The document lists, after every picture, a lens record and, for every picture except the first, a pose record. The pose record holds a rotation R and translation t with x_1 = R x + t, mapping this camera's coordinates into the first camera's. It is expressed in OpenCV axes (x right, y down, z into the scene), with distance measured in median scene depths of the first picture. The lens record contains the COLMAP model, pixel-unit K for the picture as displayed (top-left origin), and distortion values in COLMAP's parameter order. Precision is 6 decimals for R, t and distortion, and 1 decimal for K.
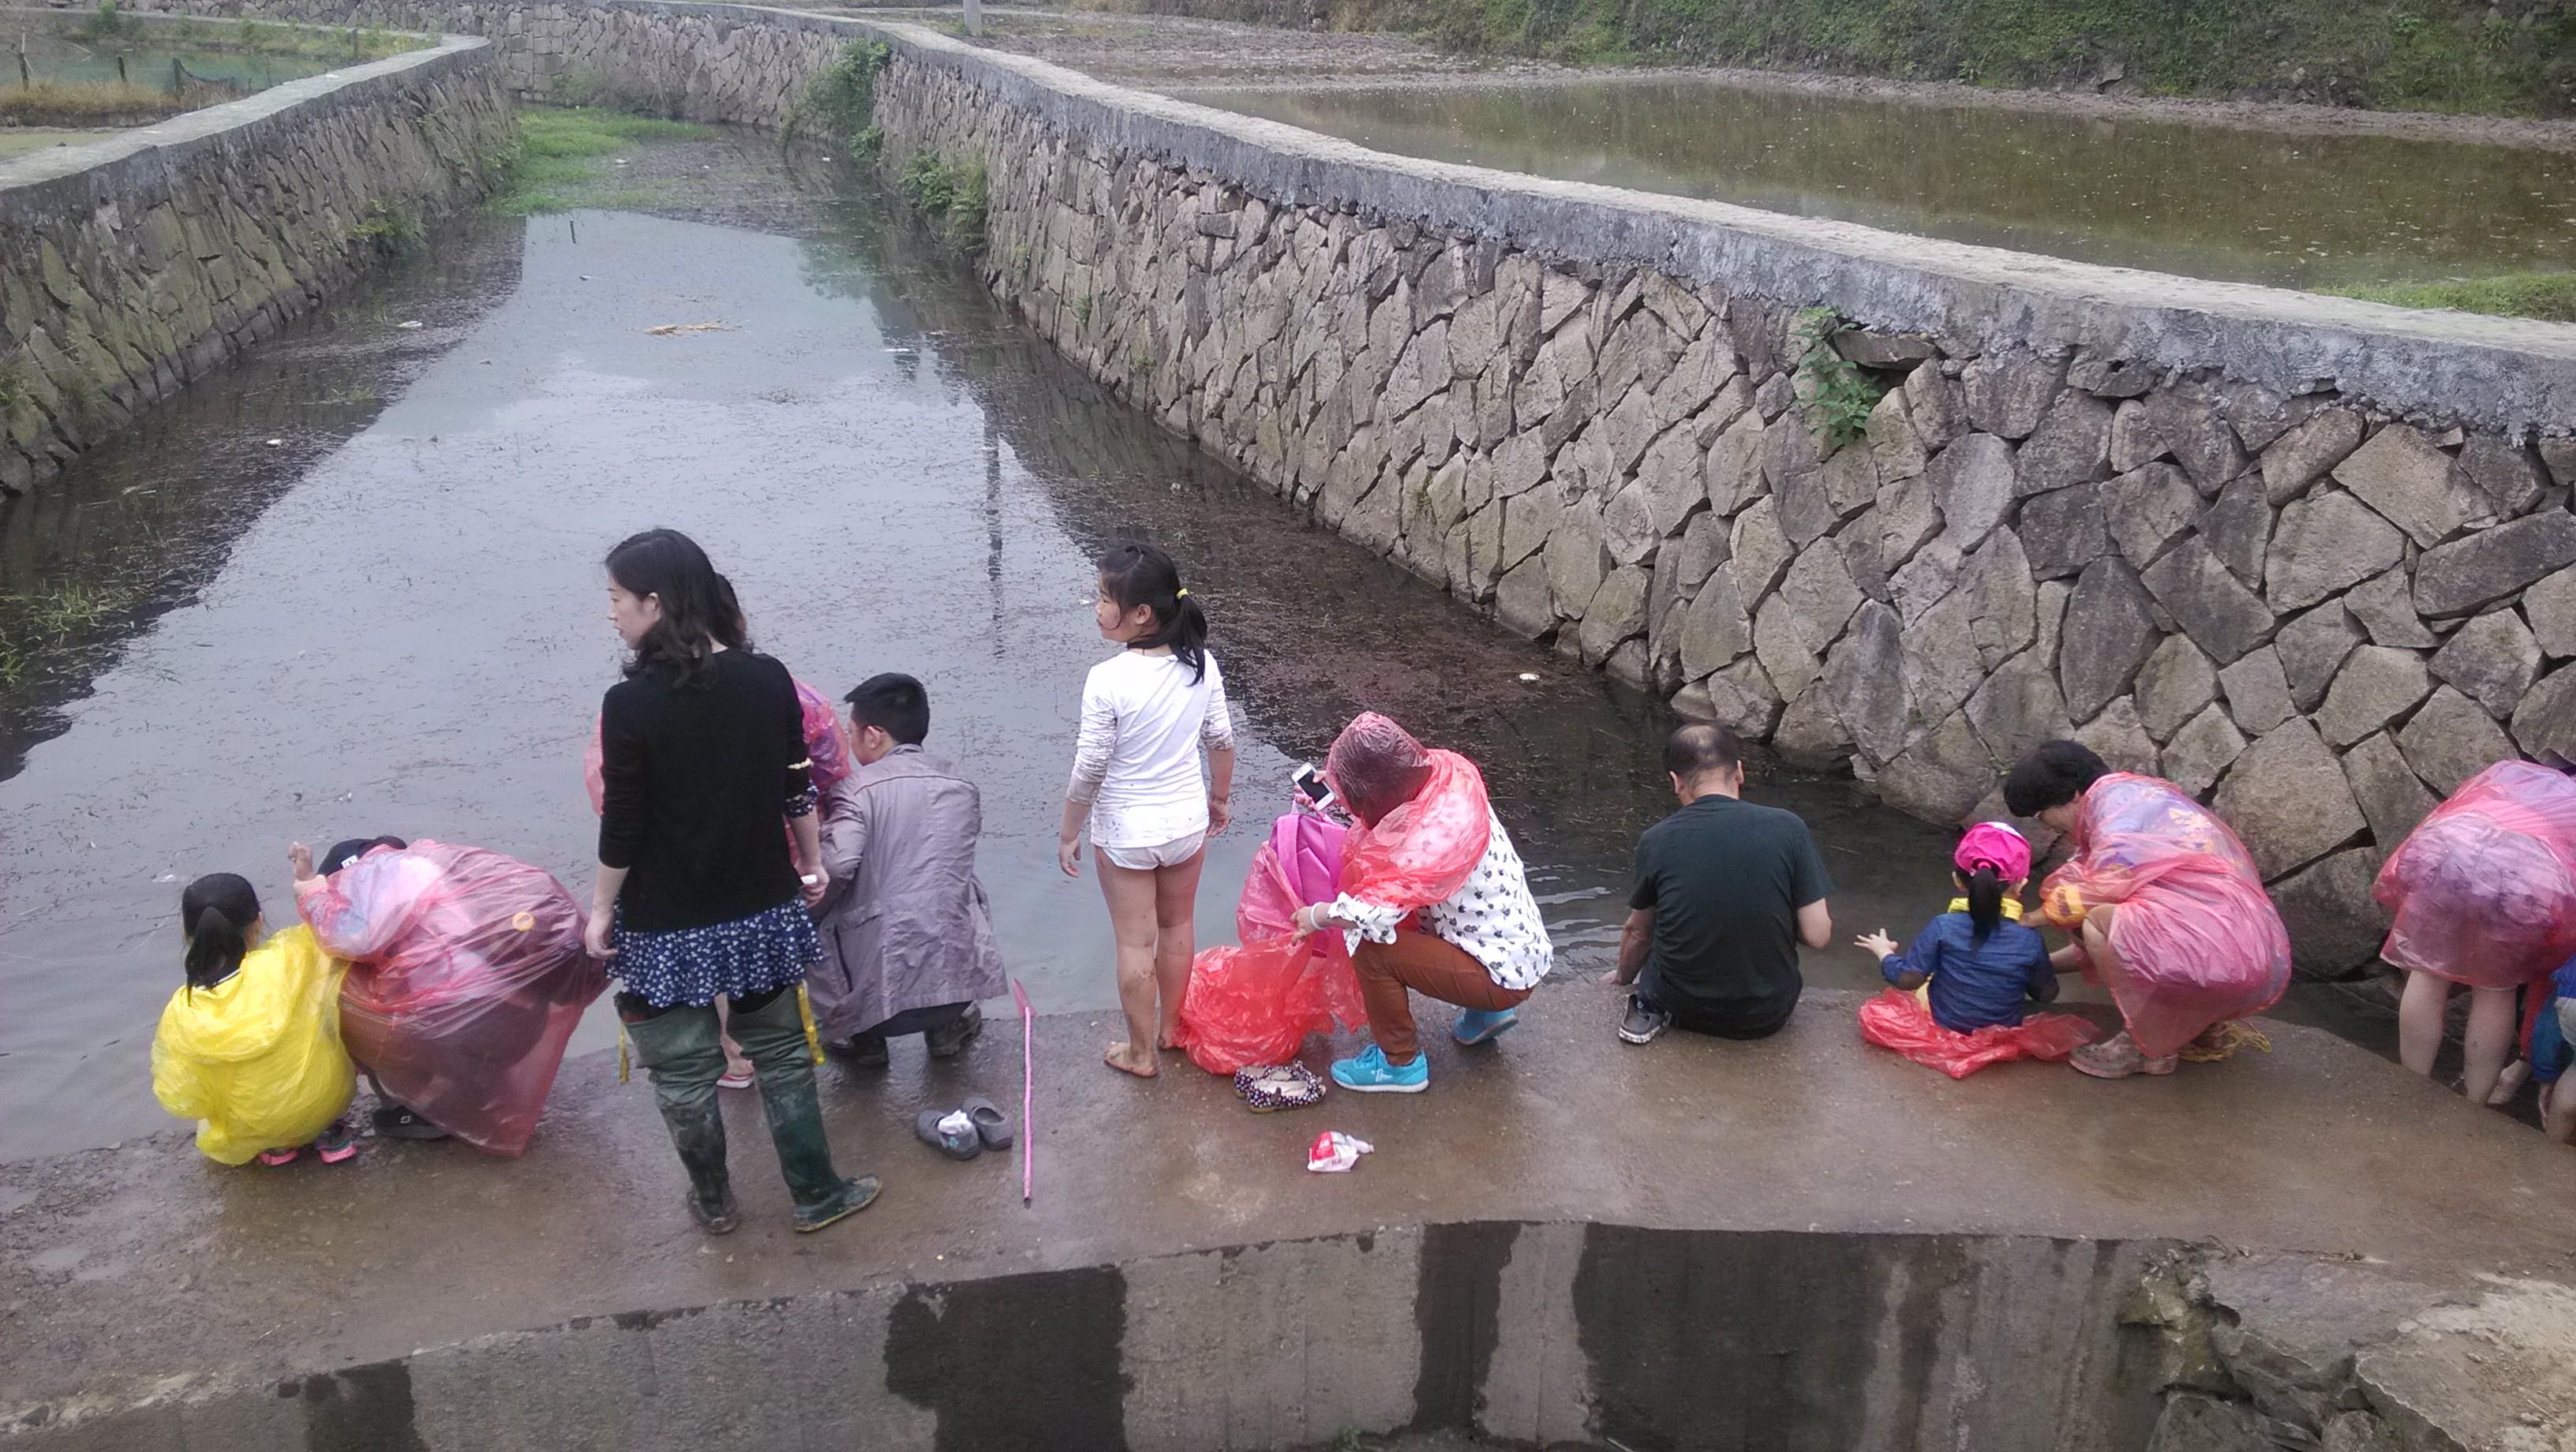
lens RADIAL K [[1976.3, 0, 1301.4], [0, 1976.3, 708.8], [0, 0, 1]] dist [0.102163, -0.155320]
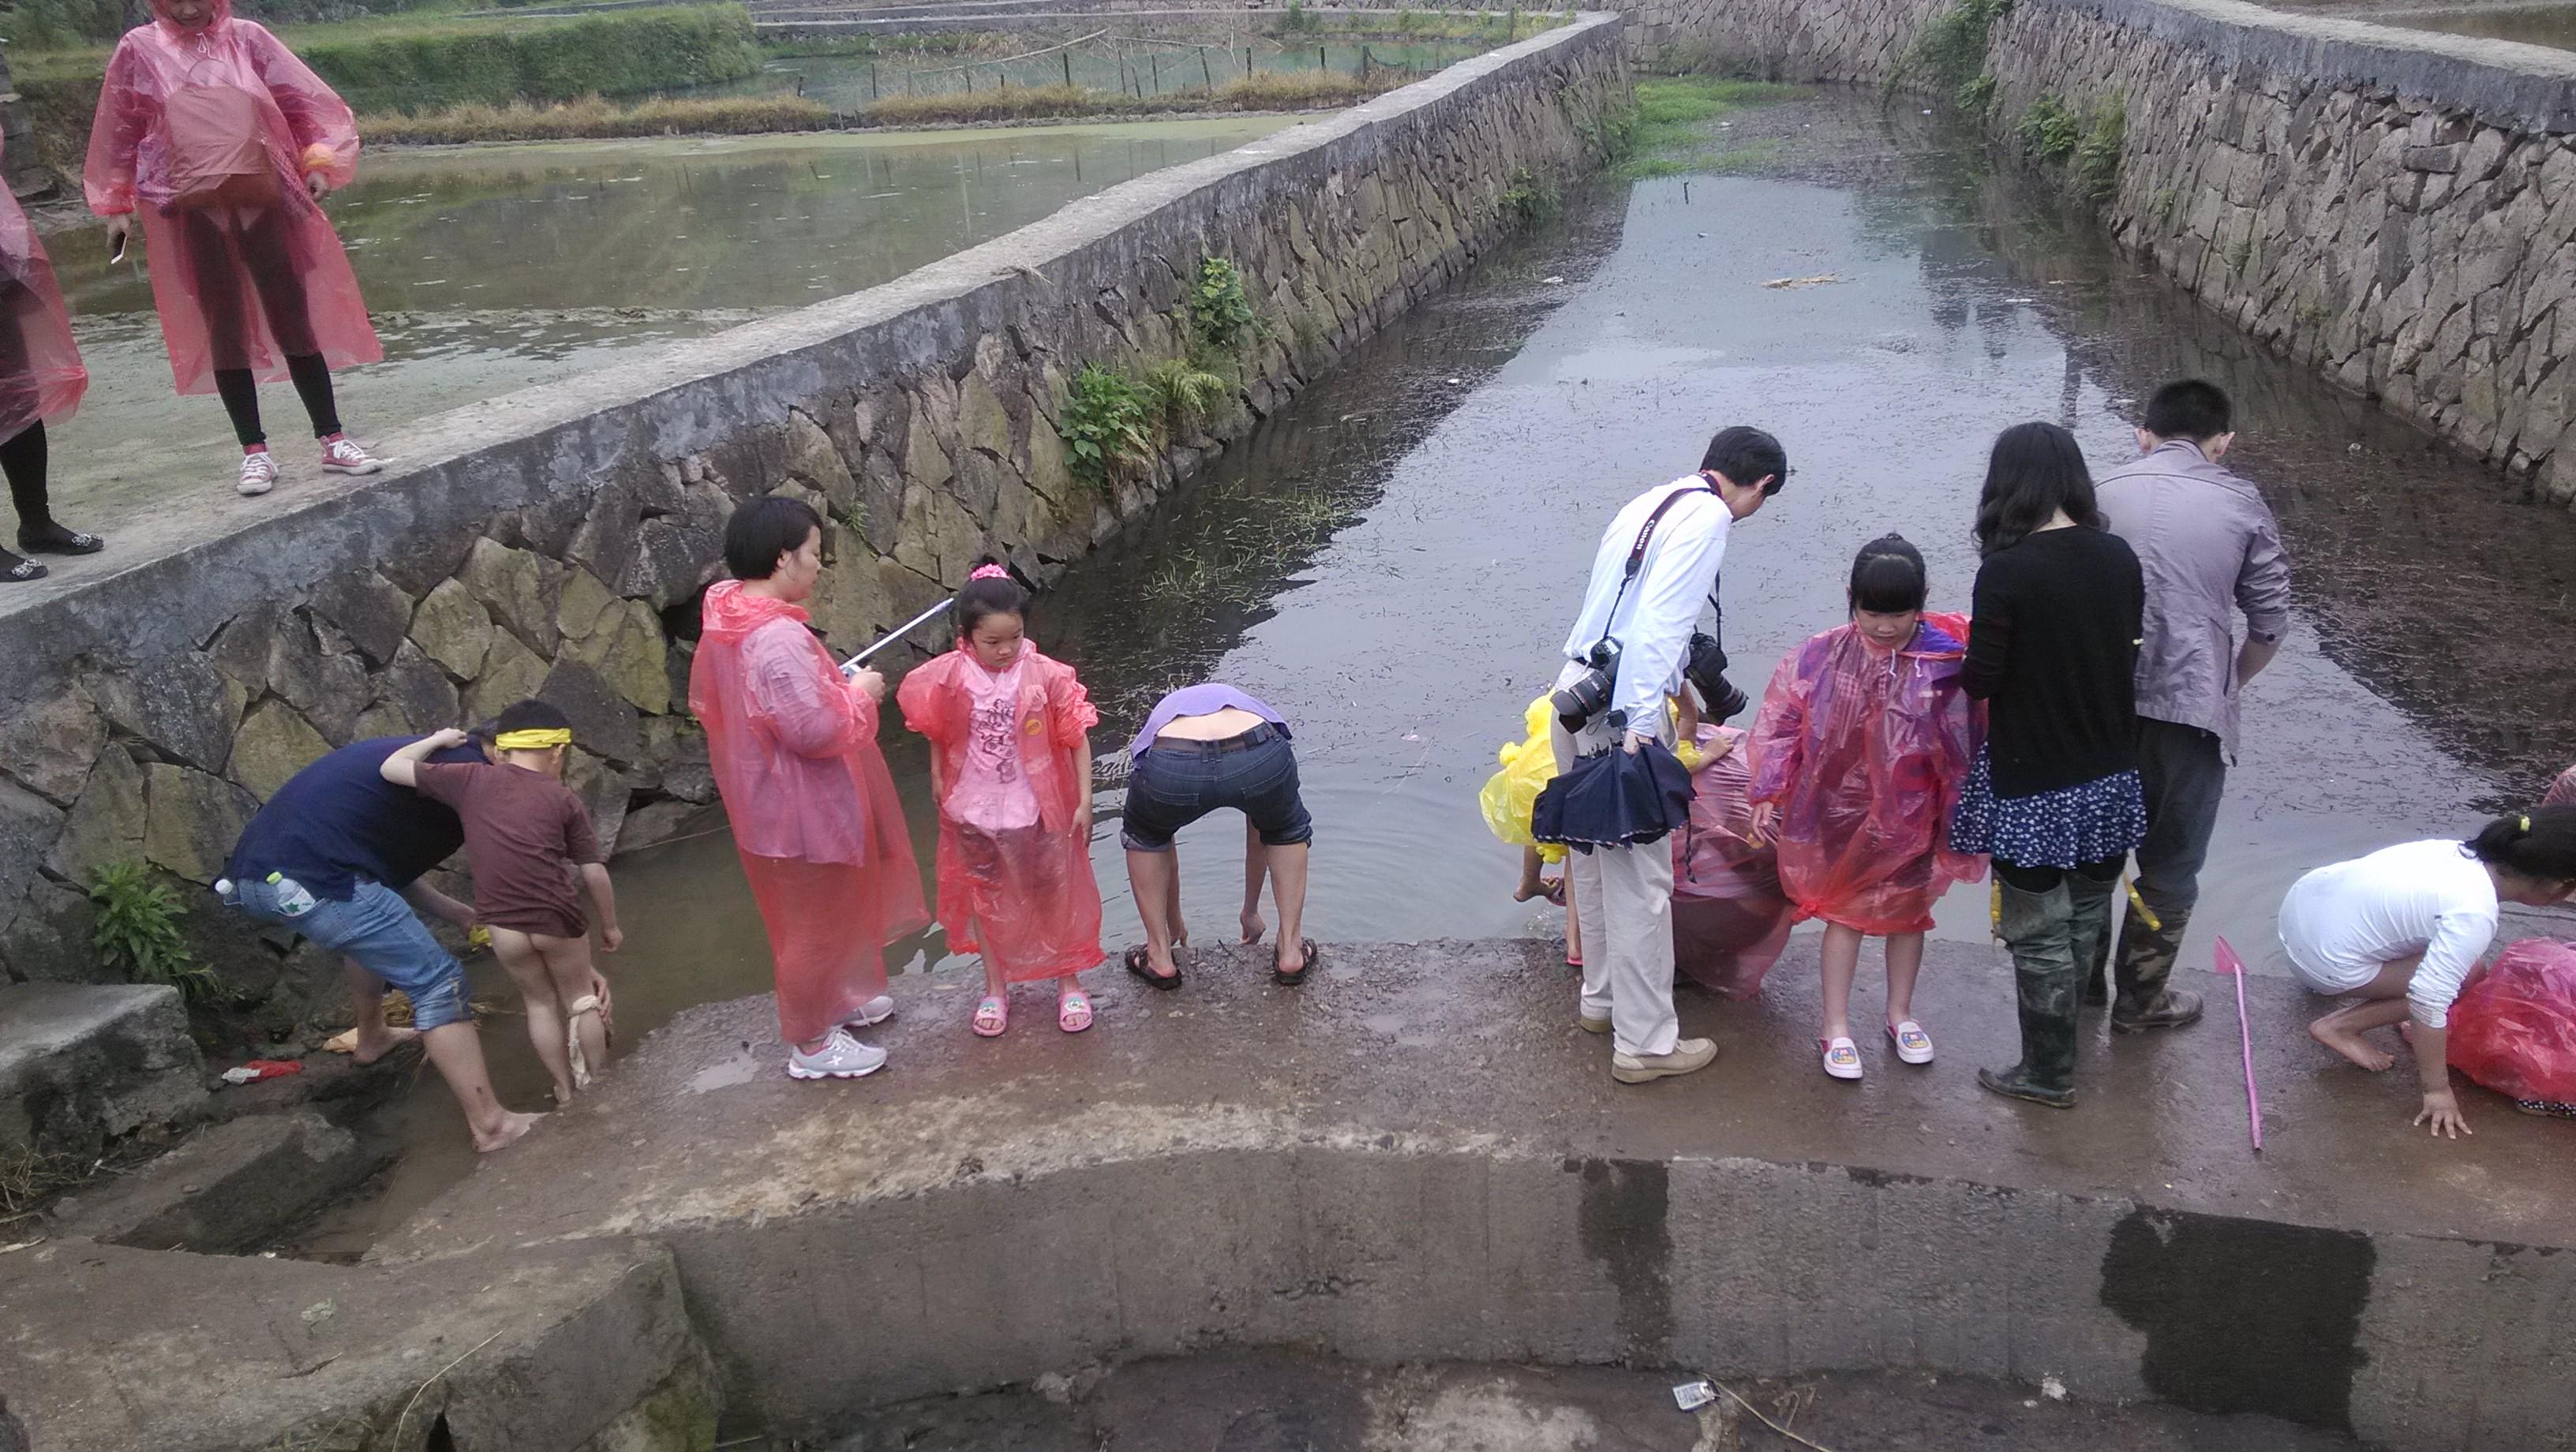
lens RADIAL K [[1976.3, 0, 1301.4], [0, 1976.3, 708.8], [0, 0, 1]] dist [0.102163, -0.155320]
pose [[0.879084, 0.103899, -0.465205, -0.046082], [-0.095530, 0.994557, 0.041604, 0.014265], [0.466995, 0.007868, 0.884225, -0.036043]]
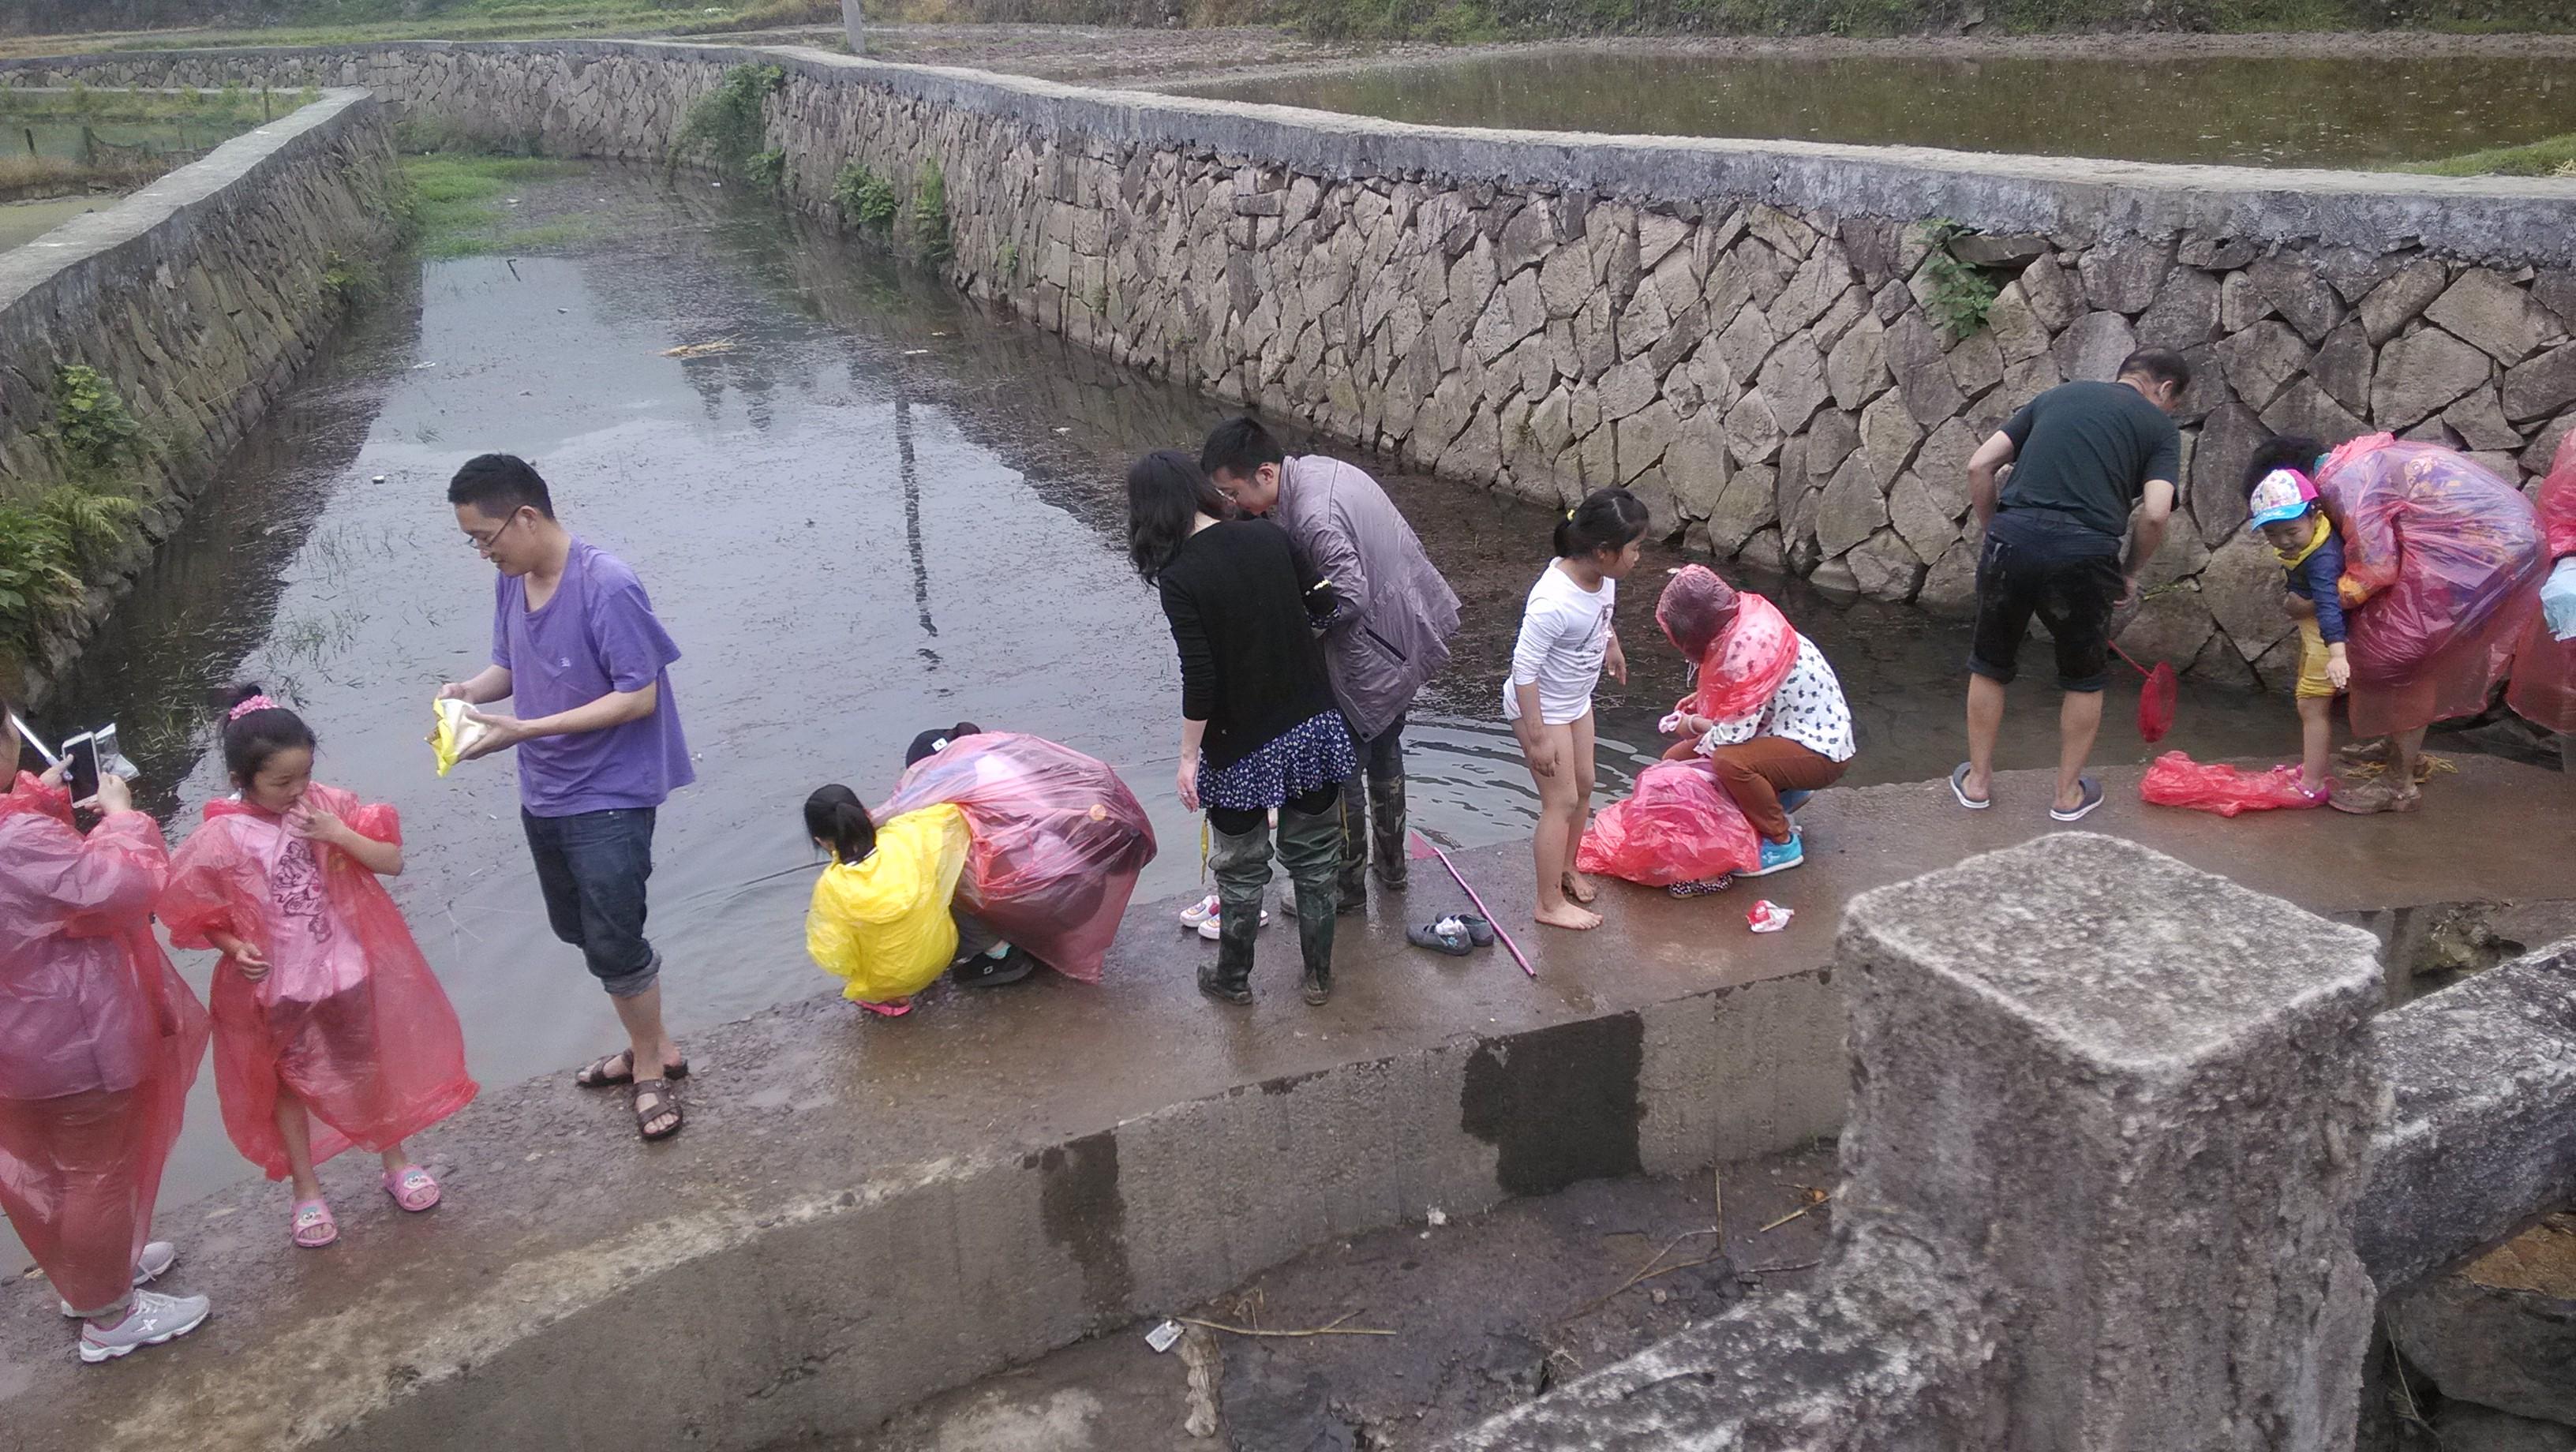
lens RADIAL K [[1976.3, 0, 1301.4], [0, 1976.3, 708.8], [0, 0, 1]] dist [0.102163, -0.155320]
pose [[0.991622, -0.094012, 0.088585, -0.148739], [0.093880, 0.995567, 0.005661, 0.025780], [-0.088725, 0.002703, 0.996053, -0.077958]]
